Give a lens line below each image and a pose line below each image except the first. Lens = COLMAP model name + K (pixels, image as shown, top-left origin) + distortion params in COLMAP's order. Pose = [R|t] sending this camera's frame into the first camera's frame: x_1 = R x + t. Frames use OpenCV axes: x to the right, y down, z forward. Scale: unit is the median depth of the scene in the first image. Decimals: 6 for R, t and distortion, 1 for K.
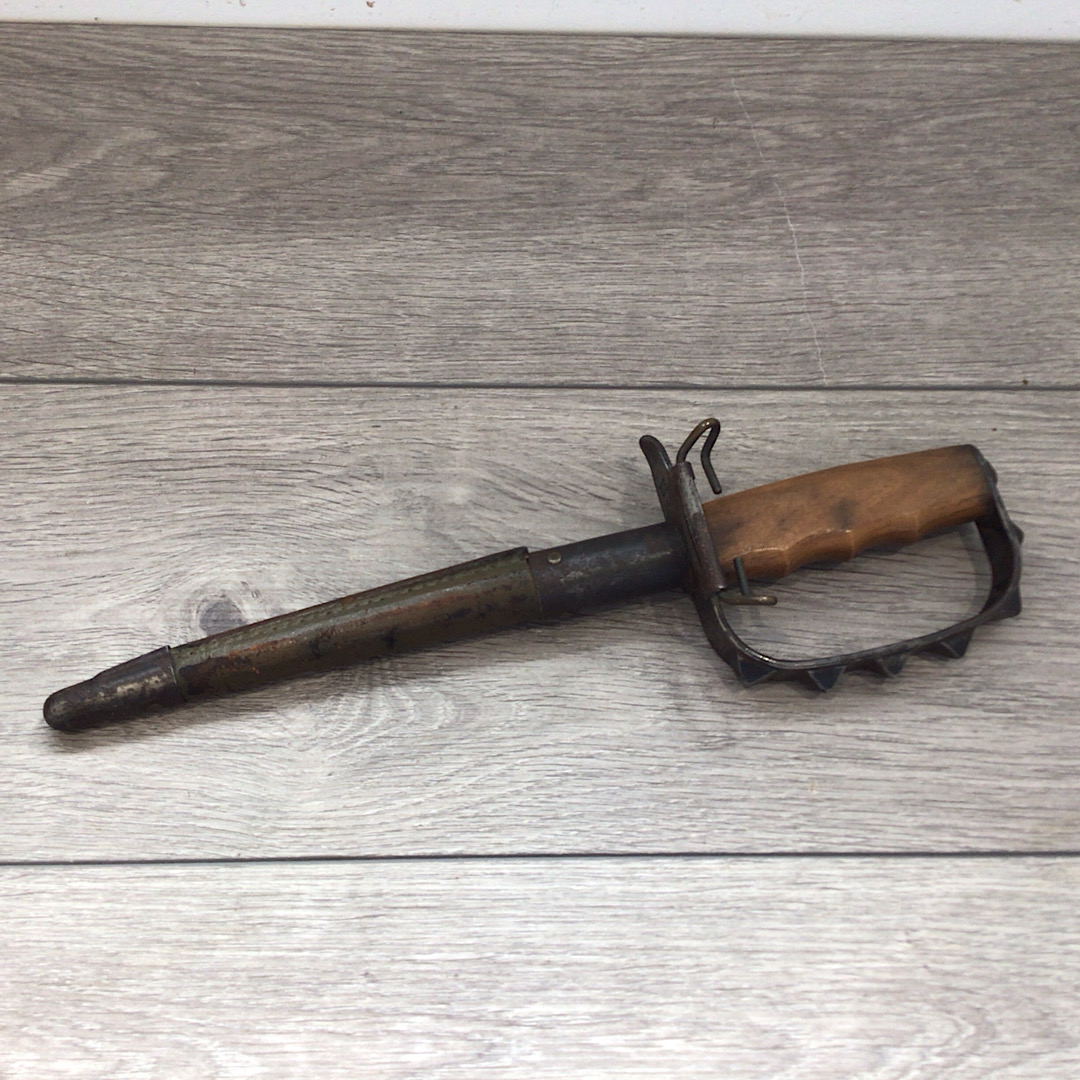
lens RADIAL K [[1294.7, 0, 535.6], [0, 1294.7, 538.3], [0, 0, 1]] dist [0.070022, 0.000000]
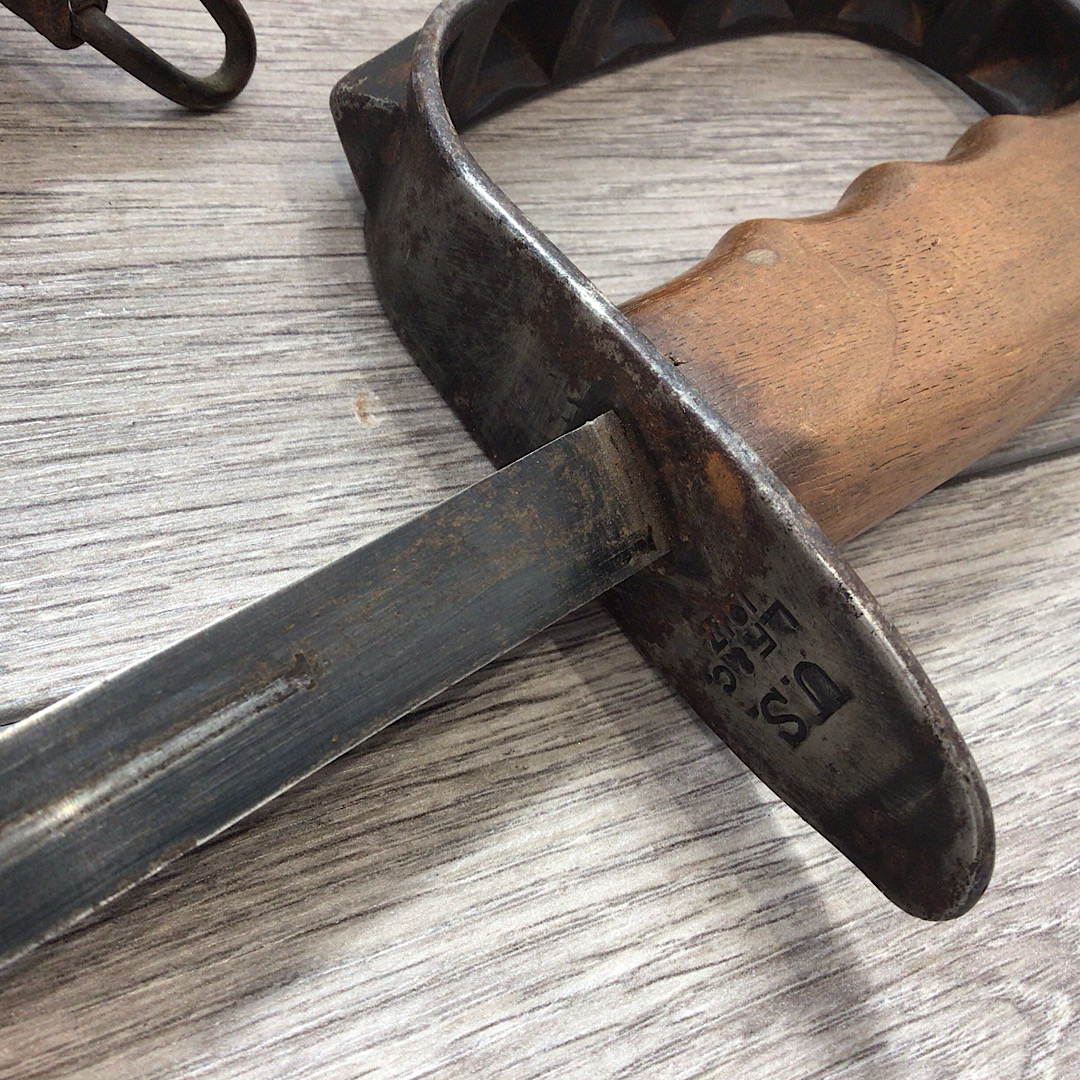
lens RADIAL K [[1350.2, 0, 547.5], [0, 1350.2, 535.8], [0, 0, 1]] dist [0.042663, 0.000000]
pose [[0.856530, -0.202881, 0.474548, 0.093942], [0.223195, 0.974675, 0.013845, 0.210314], [-0.465339, 0.094058, 0.880121, 0.676887]]
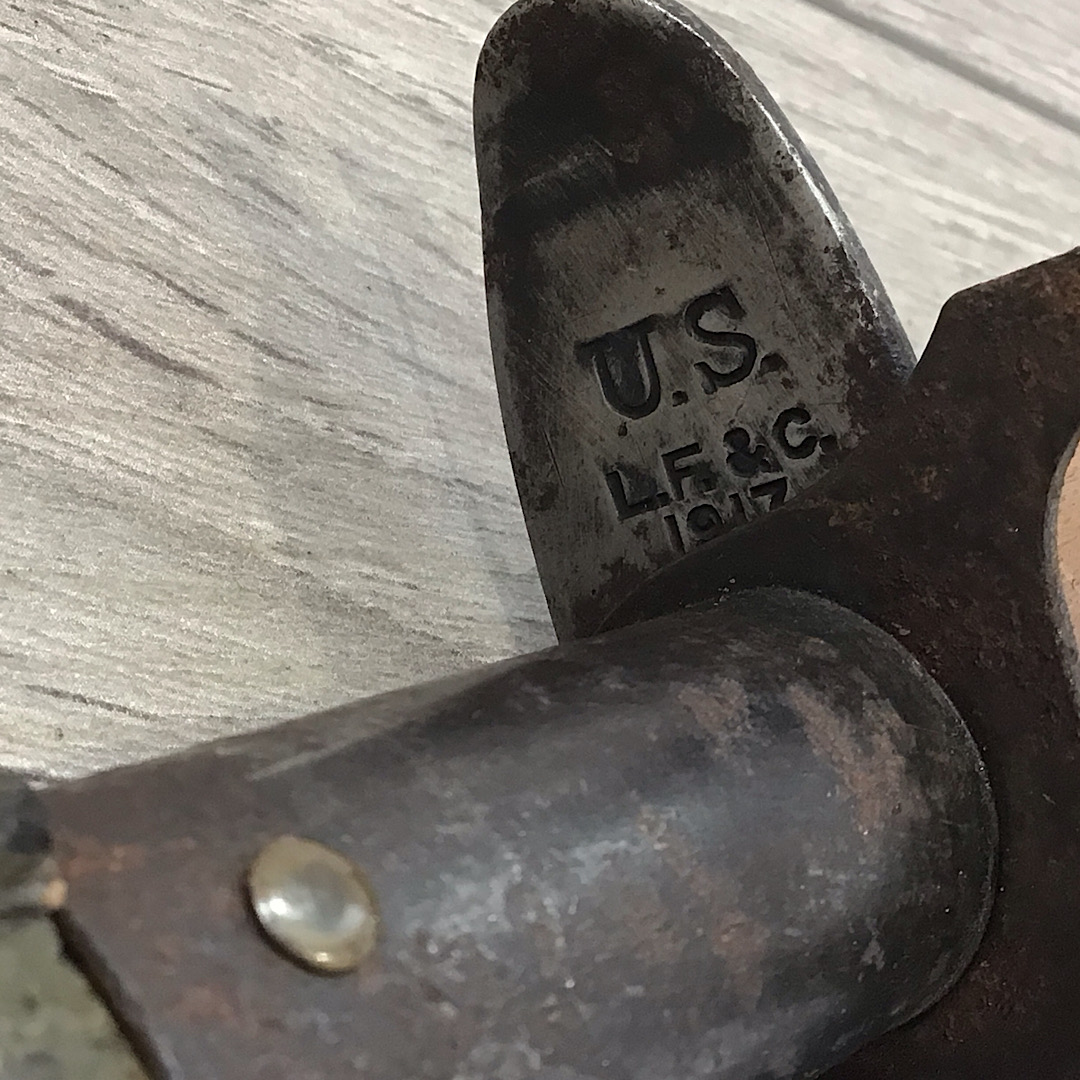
lens RADIAL K [[2205.2, 0, 533.1], [0, 2205.2, 535.0], [0, 0, 1]] dist [0.092833, 0.000000]
pose [[0.682024, 0.095287, 0.725095, -0.093958], [-0.112506, 0.993344, -0.024715, -0.010714], [-0.722624, -0.064722, 0.688205, 0.829379]]
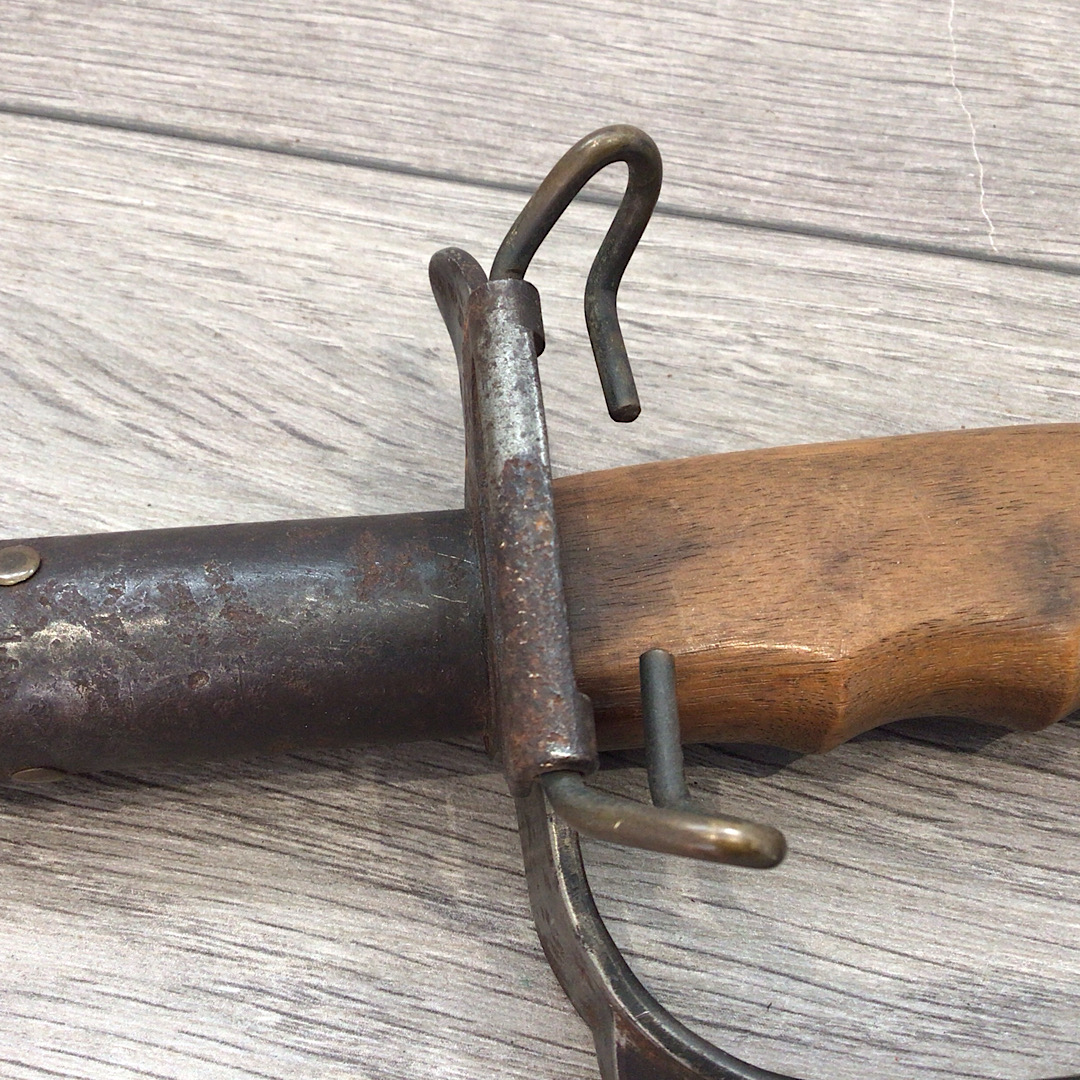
lens RADIAL K [[1350.2, 0, 541.0], [0, 1350.2, 541.3], [0, 0, 1]] dist [0.042663, 0.000000]
pose [[0.989811, 0.140644, -0.022231, 0.125666], [-0.142167, 0.984882, -0.098971, 0.021659], [0.007975, 0.101123, 0.994842, 0.672785]]
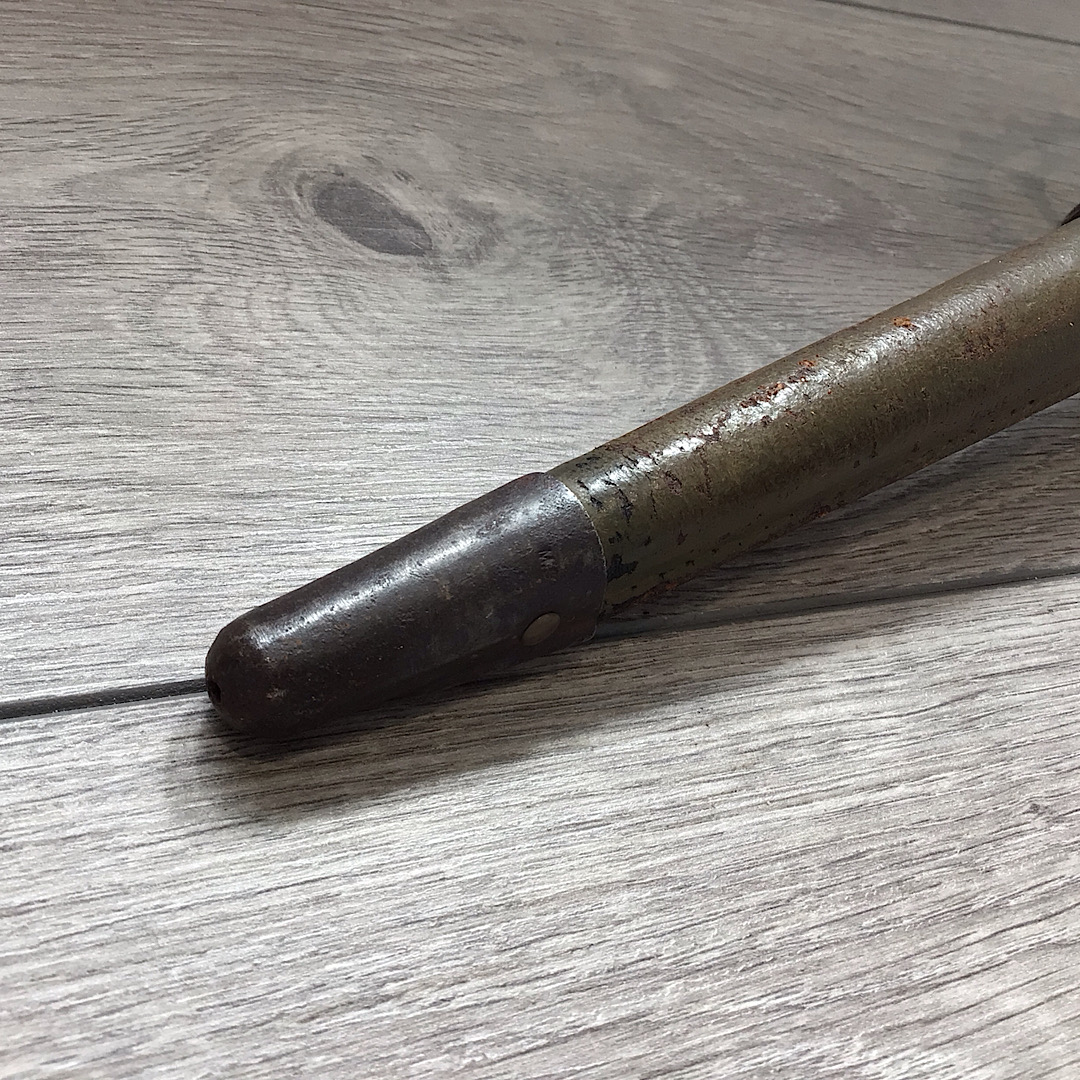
lens RADIAL K [[1350.2, 0, 540.5], [0, 1350.2, 536.6], [0, 0, 1]] dist [0.042663, 0.000000]
pose [[0.876054, -0.088071, 0.474102, -0.405117], [0.203755, 0.958706, -0.198409, 0.266561], [-0.437050, 0.270418, 0.857824, 0.591823]]
